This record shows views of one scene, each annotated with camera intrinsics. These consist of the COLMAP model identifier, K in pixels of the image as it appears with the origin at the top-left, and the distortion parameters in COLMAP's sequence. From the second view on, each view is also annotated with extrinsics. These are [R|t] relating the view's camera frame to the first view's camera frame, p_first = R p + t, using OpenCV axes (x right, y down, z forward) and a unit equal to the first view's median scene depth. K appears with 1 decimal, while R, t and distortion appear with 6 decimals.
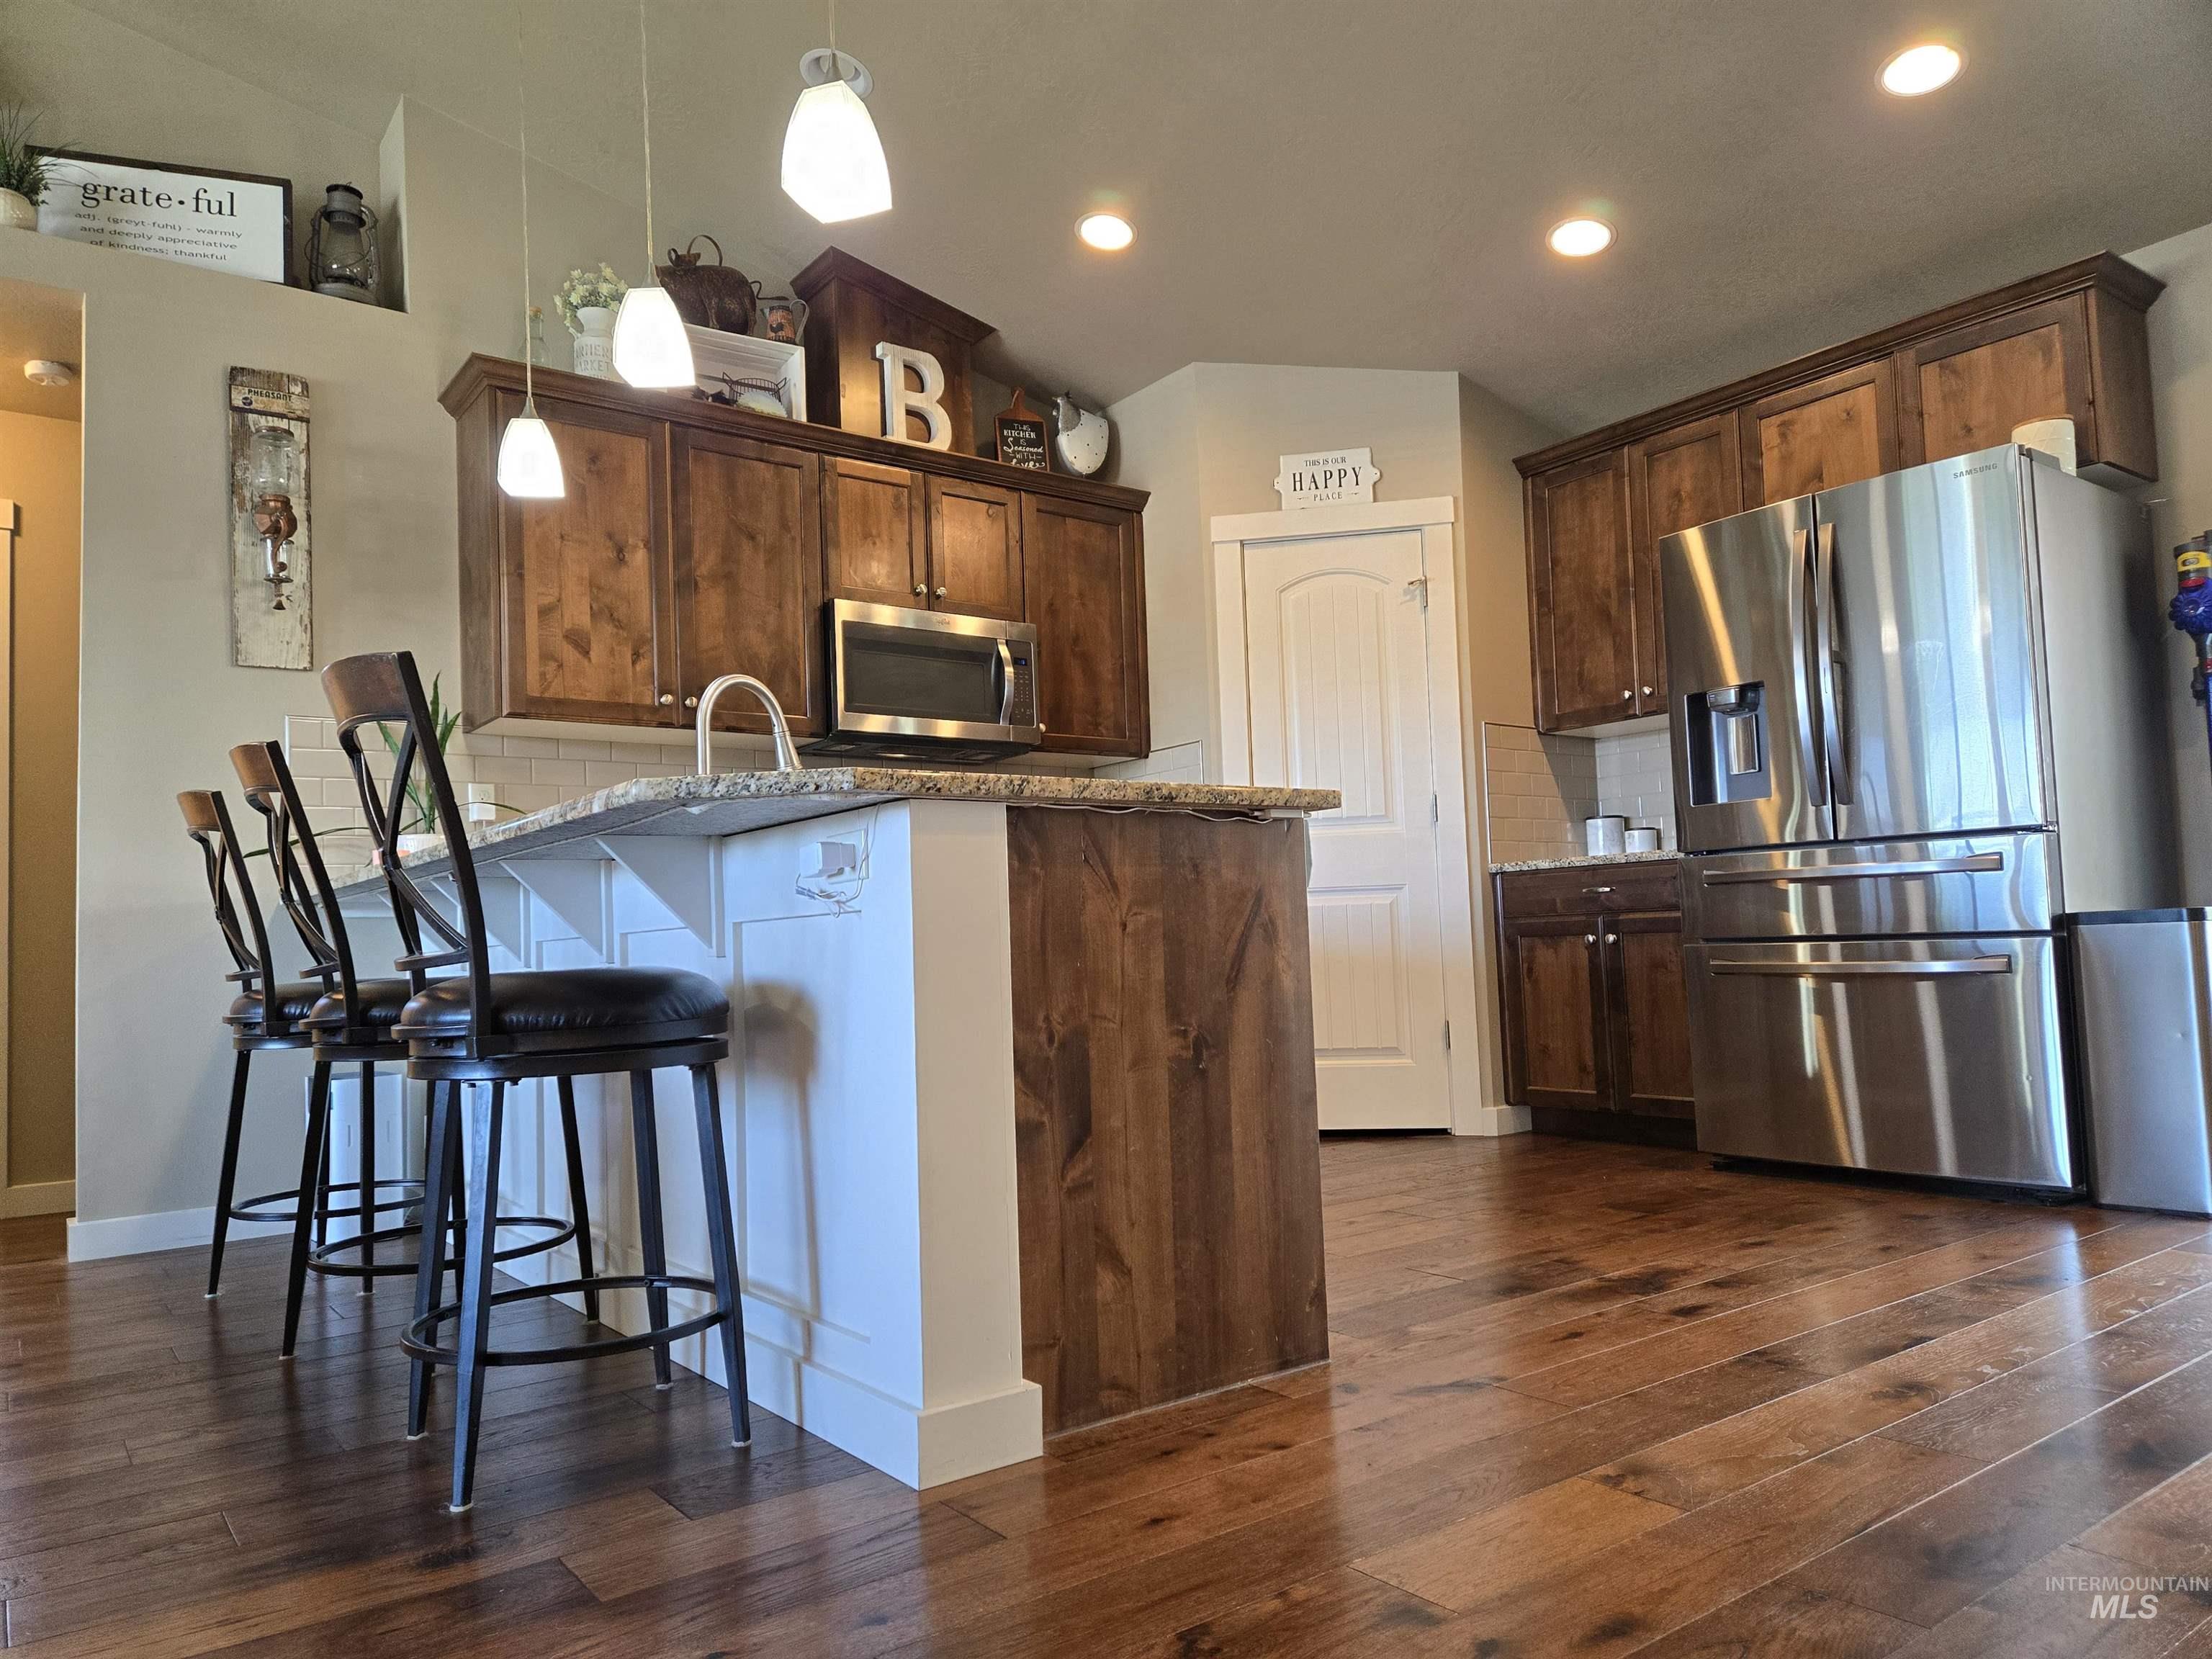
lens RADIAL K [[1460.9, 0, 1100.5], [0, 1460.9, 858.2], [0, 0, 1]] dist [0.084975, -0.071872]
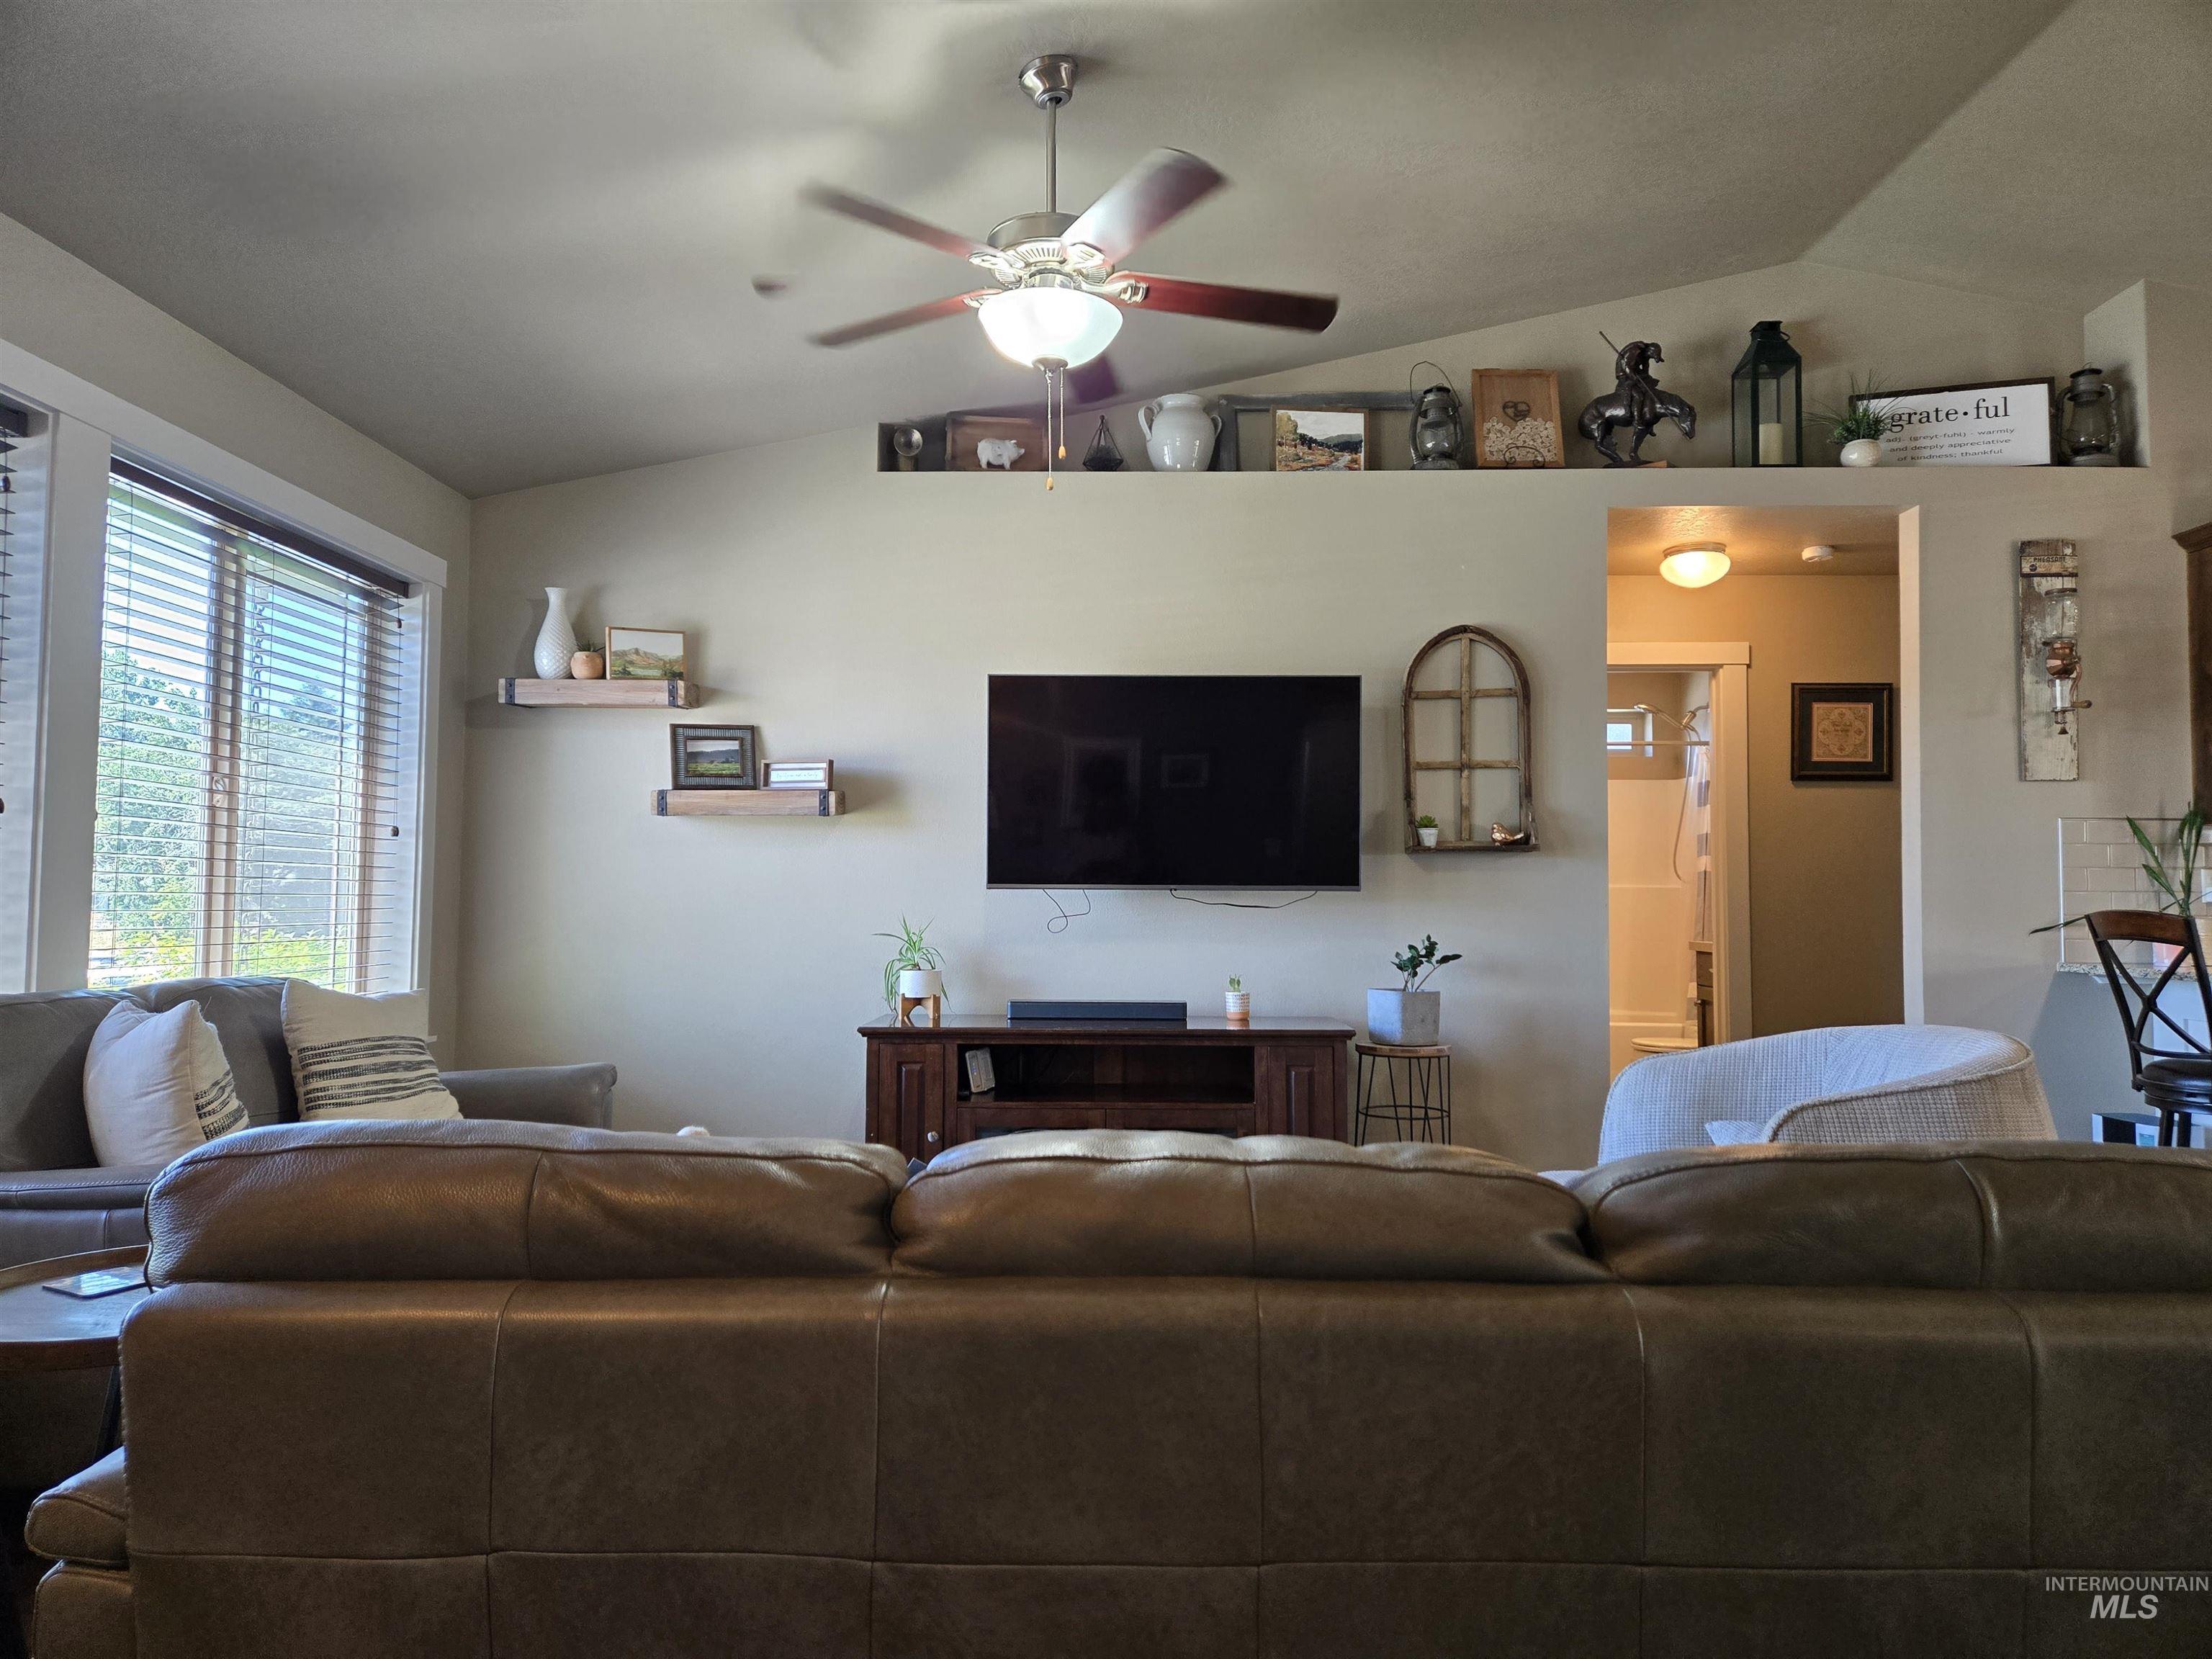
lens RADIAL K [[1461.7, 0, 1094.1], [0, 1461.7, 831.8], [0, 0, 1]] dist [0.087743, -0.073607]
pose [[0.791973, 0.015346, -0.610363, -0.384885], [0.000297, 0.999674, 0.025520, -0.105905], [0.610556, -0.020392, 0.791710, -0.430176]]
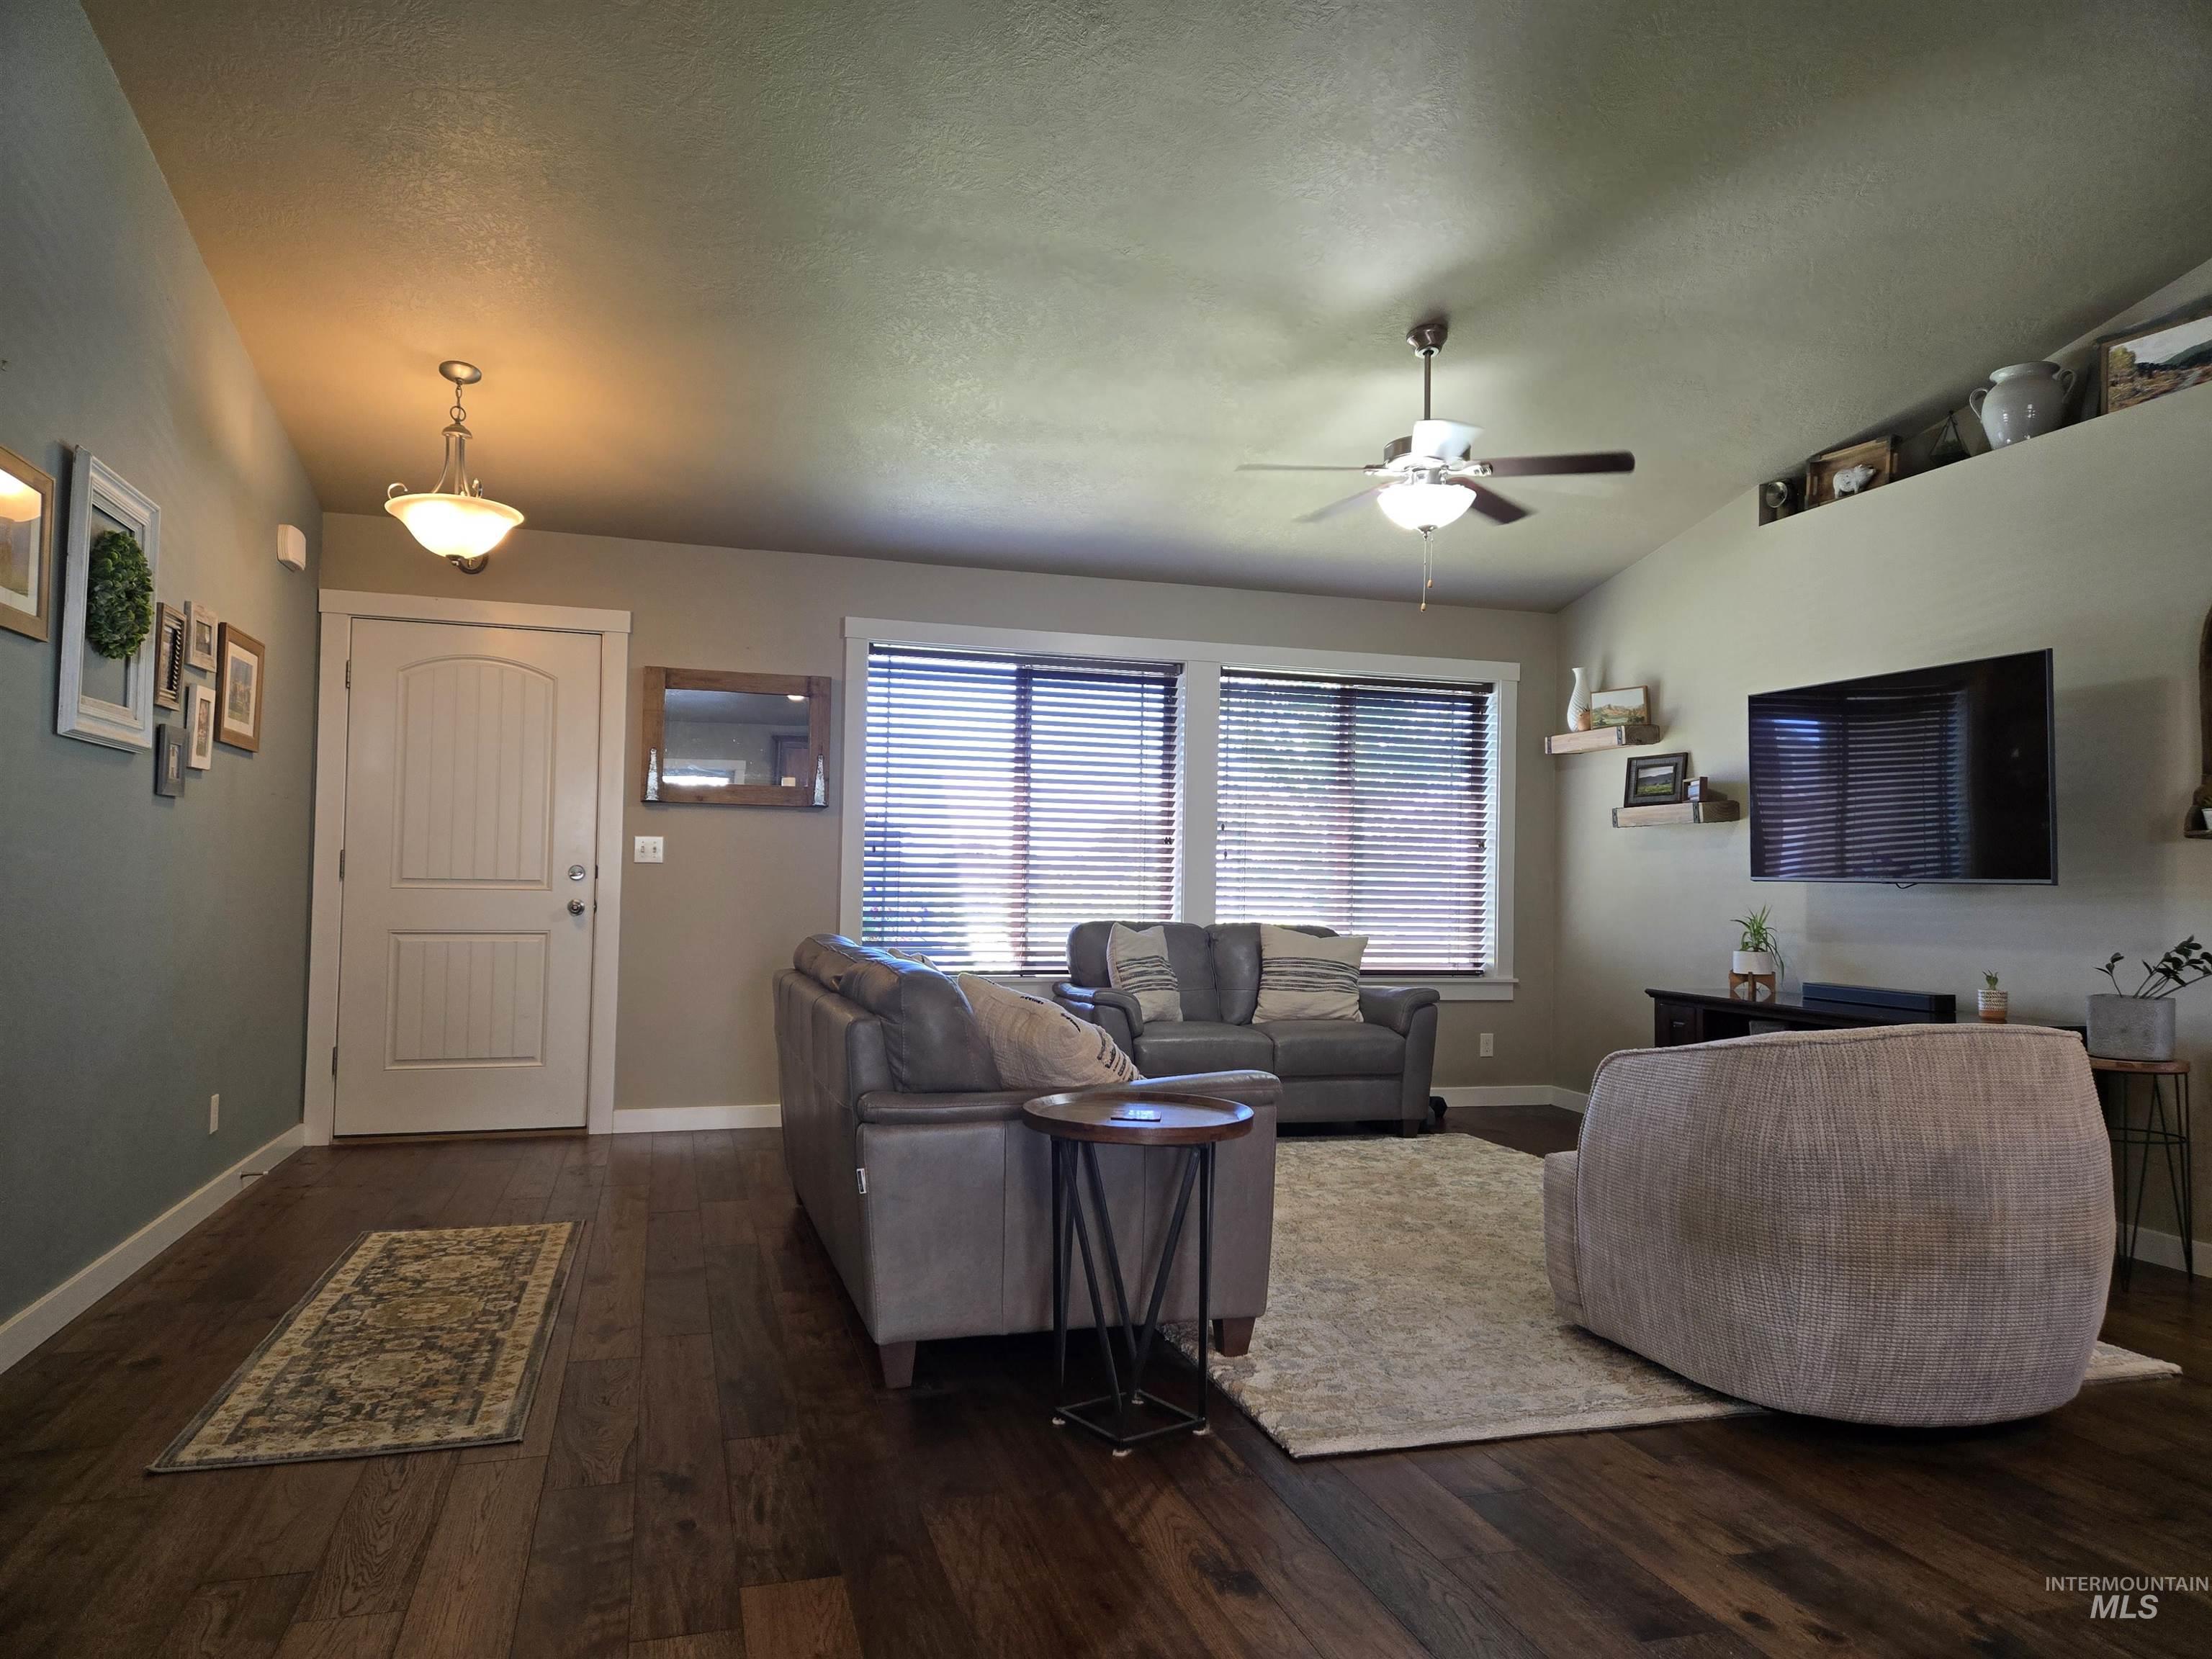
lens RADIAL K [[1463.3, 0, 1117.2], [0, 1463.3, 833.4], [0, 0, 1]] dist [0.087929, -0.075006]
pose [[-0.333727, 0.000928, -0.942669, 0.259361], [0.052239, 0.998481, -0.017511, -0.083956], [0.941221, -0.055088, -0.333268, 0.272909]]
